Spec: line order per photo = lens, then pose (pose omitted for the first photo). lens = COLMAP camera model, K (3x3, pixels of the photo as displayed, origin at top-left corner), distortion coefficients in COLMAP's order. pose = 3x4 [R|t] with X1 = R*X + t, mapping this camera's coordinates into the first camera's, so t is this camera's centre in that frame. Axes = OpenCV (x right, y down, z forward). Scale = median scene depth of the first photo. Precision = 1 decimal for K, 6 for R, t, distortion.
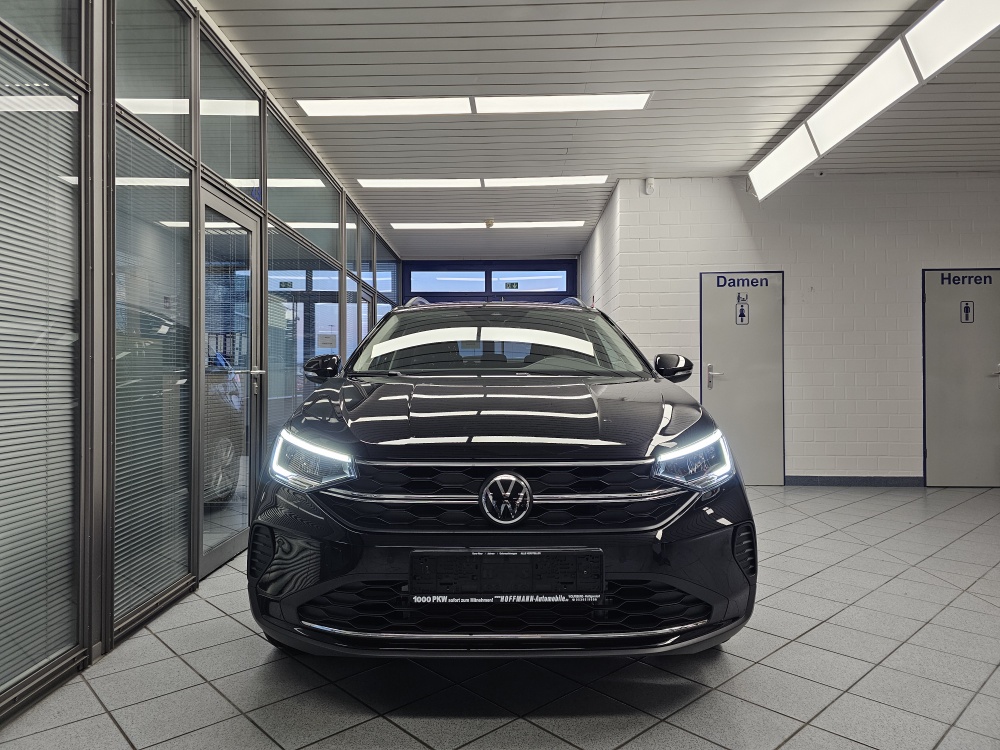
lens RADIAL K [[670.1, 0, 500.0], [0, 670.1, 375.0], [0, 0, 1]] dist [0.066689, -0.052924]
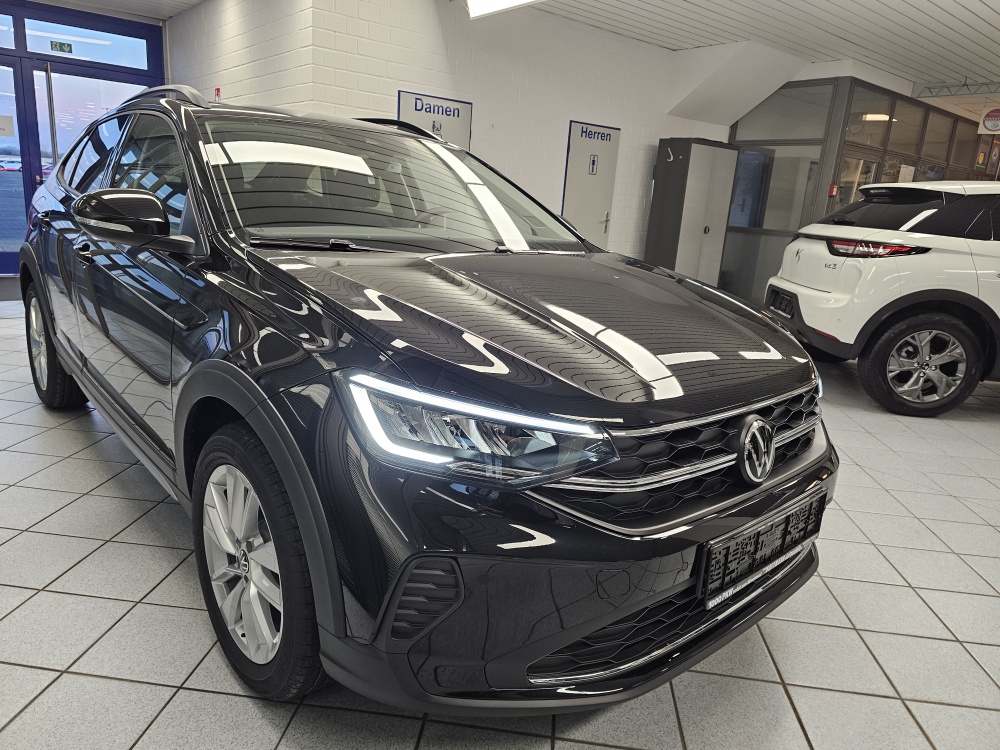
lens RADIAL K [[670.1, 0, 500.0], [0, 670.1, 375.0], [0, 0, 1]] dist [0.066689, -0.052924]
pose [[0.755360, -0.113901, 0.645335, -0.215553], [-0.068534, 0.965647, 0.250655, -0.023855], [-0.651716, -0.233562, 0.721605, 0.191581]]
